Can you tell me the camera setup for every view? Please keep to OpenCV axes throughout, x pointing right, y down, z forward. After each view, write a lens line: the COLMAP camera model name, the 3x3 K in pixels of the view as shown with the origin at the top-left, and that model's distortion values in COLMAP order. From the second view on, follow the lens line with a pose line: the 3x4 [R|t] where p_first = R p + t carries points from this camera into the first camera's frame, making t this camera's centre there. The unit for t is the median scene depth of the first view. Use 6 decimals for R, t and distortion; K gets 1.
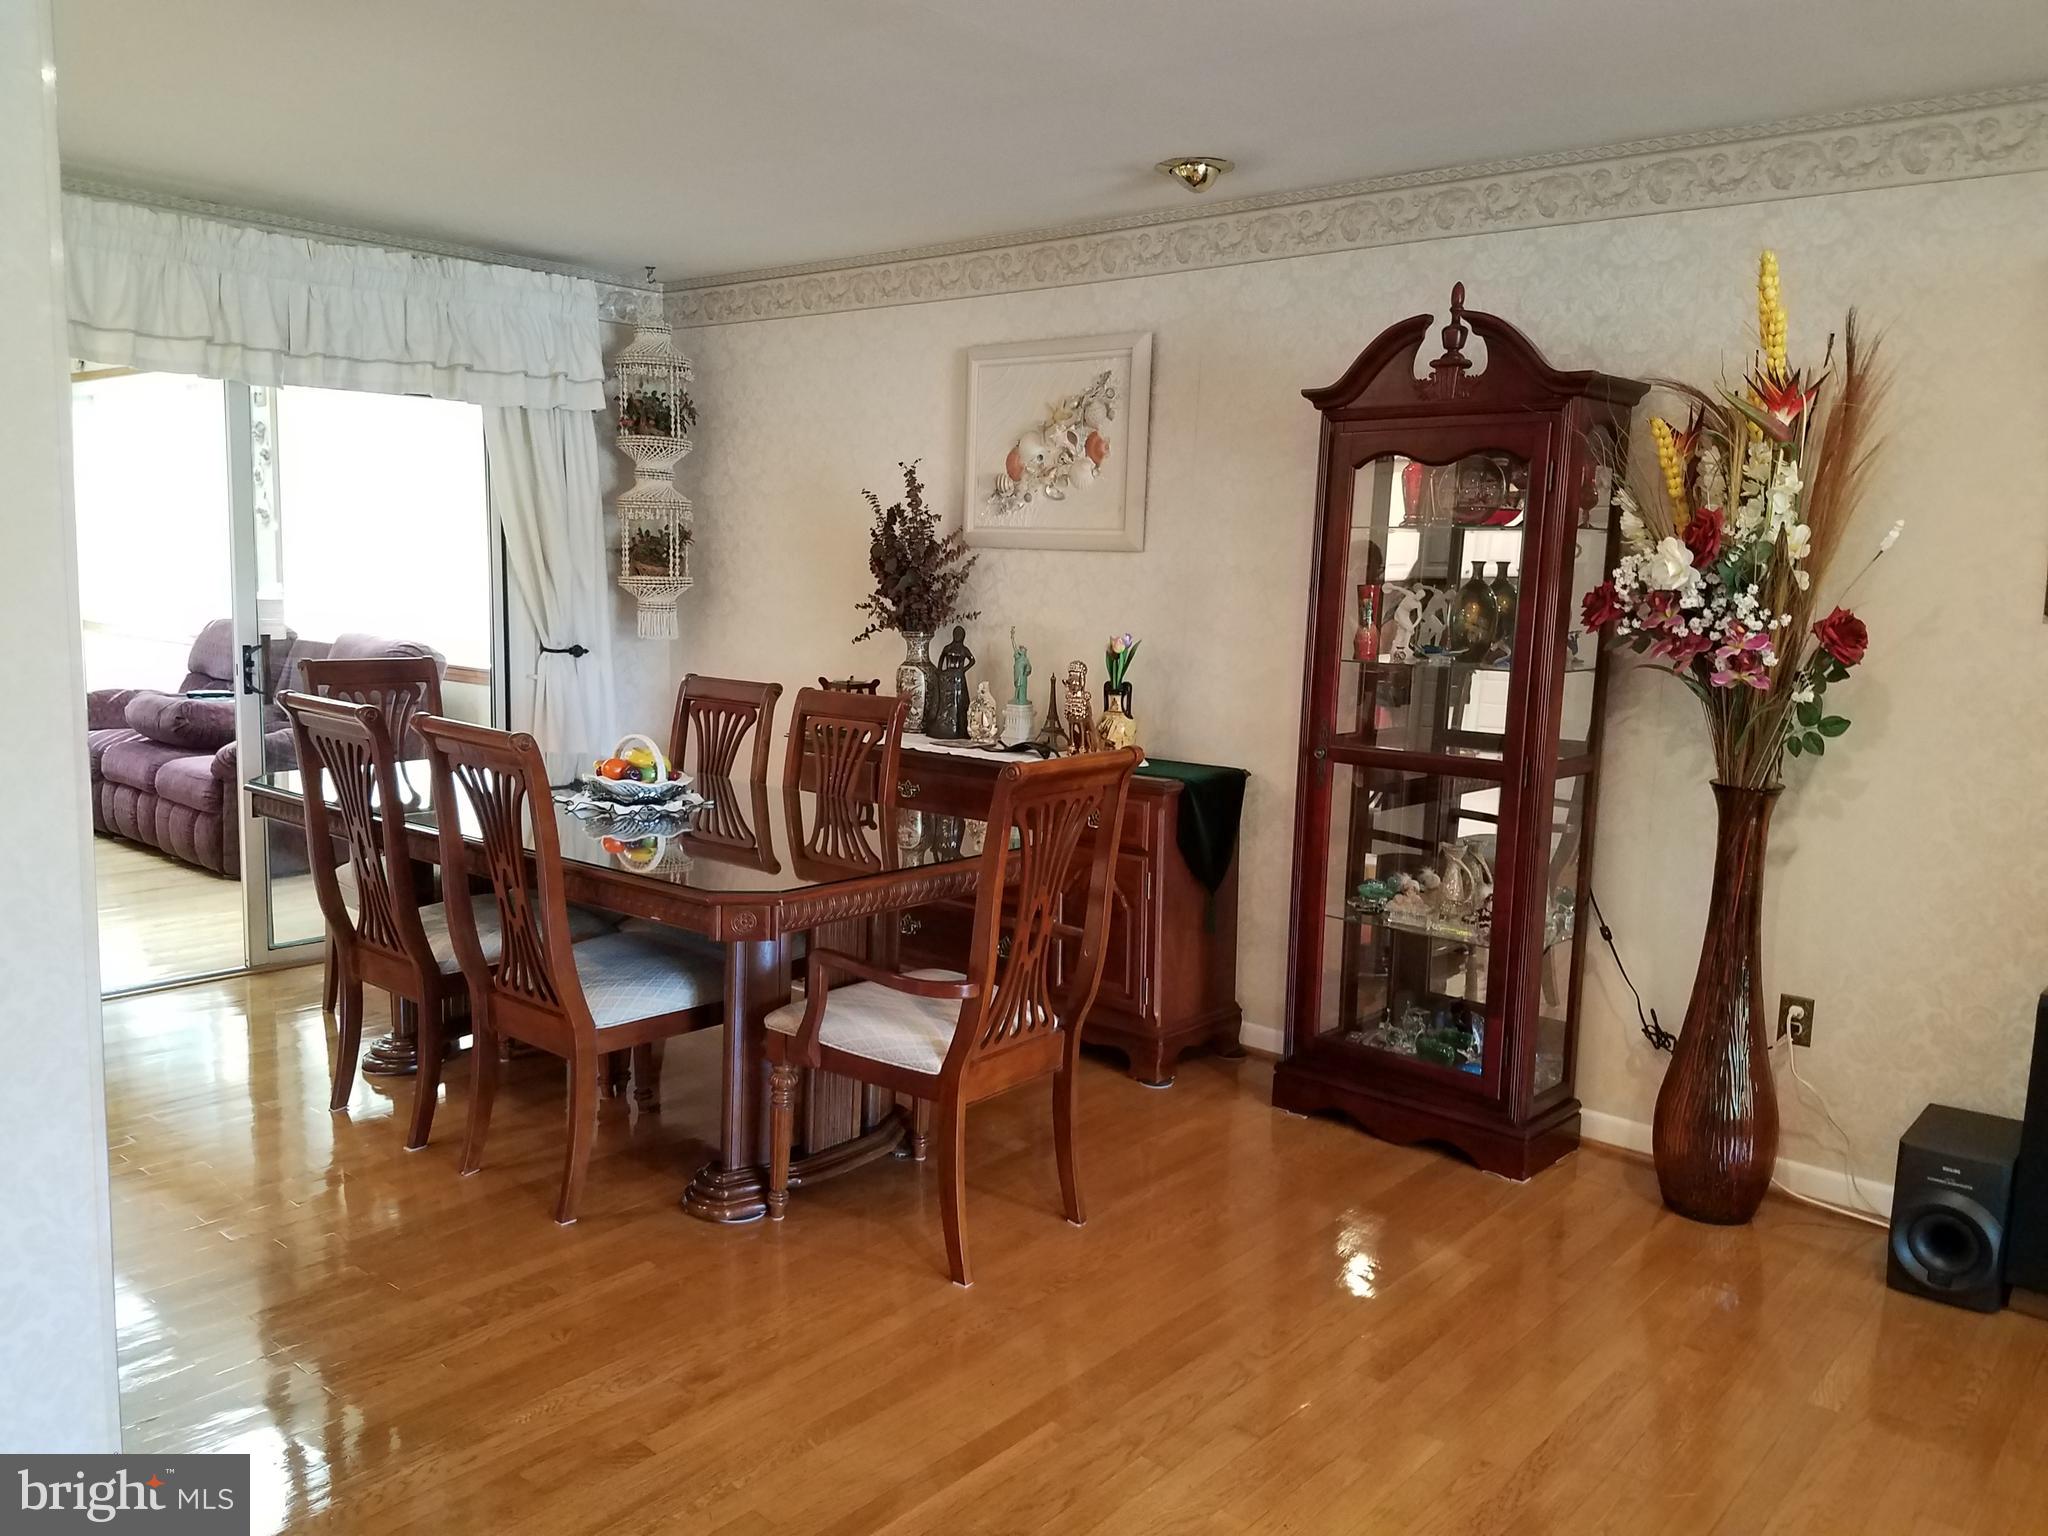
lens RADIAL K [[1530.7, 0, 1116.5], [0, 1530.7, 769.5], [0, 0, 1]] dist [0.162455, -0.266797]
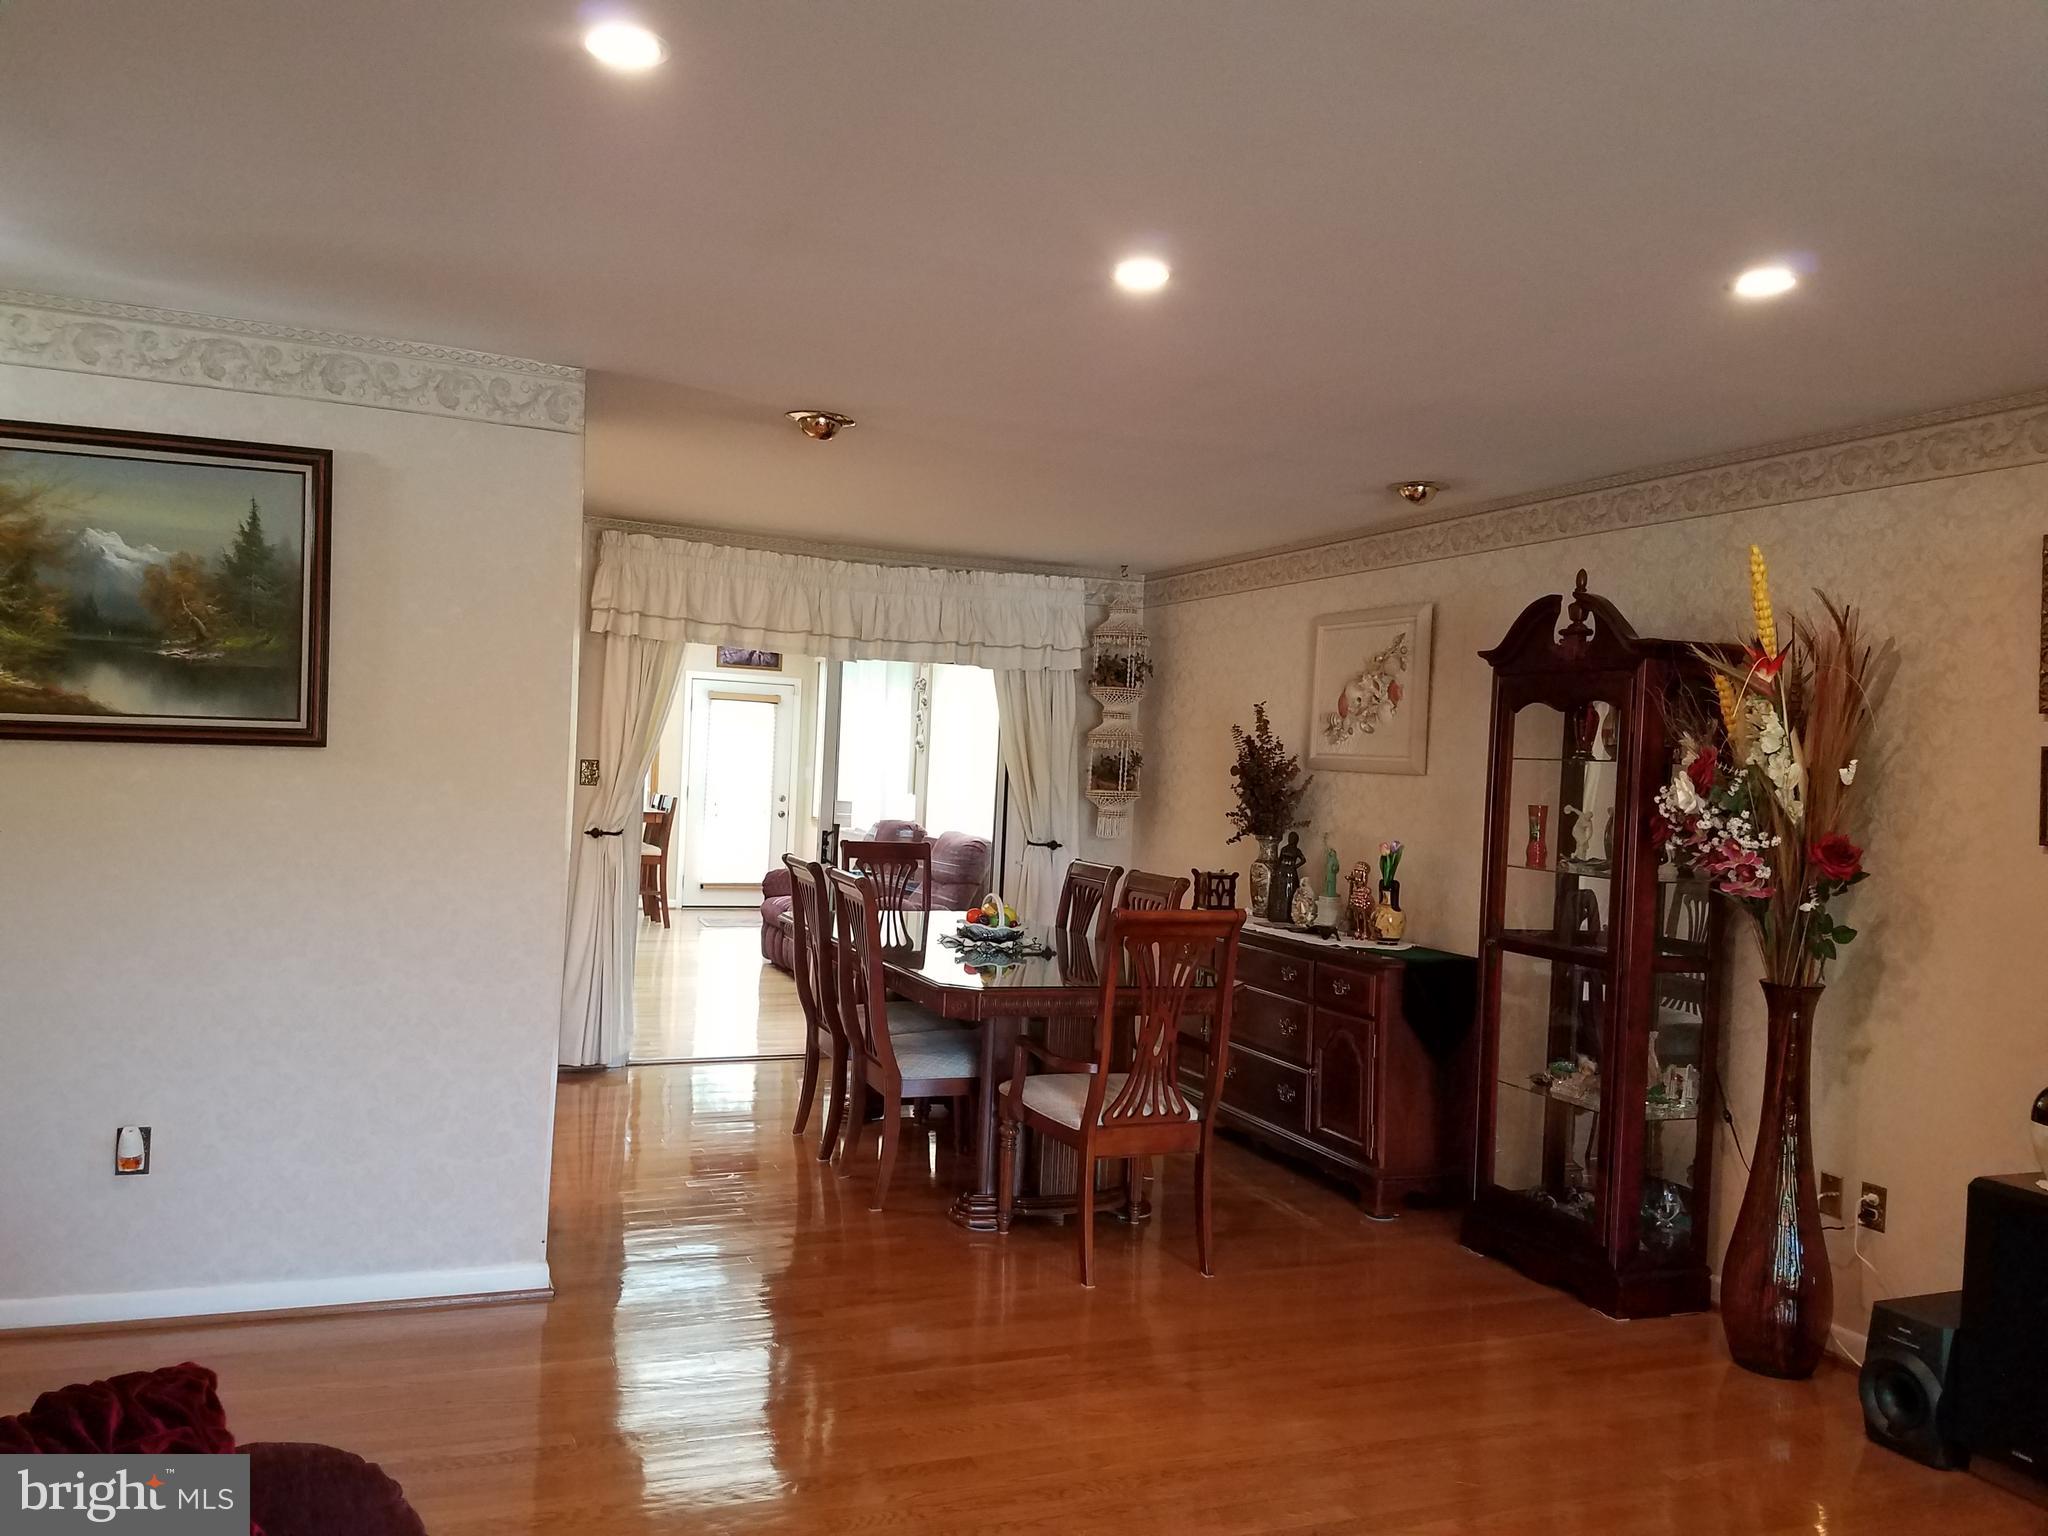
lens RADIAL K [[1530.7, 0, 1116.5], [0, 1530.7, 769.5], [0, 0, 1]] dist [0.162455, -0.266797]
pose [[0.903527, 0.013481, -0.428319, 0.316015], [-0.074549, 0.989209, -0.126126, 0.025722], [0.421996, 0.145889, 0.894782, -0.195293]]
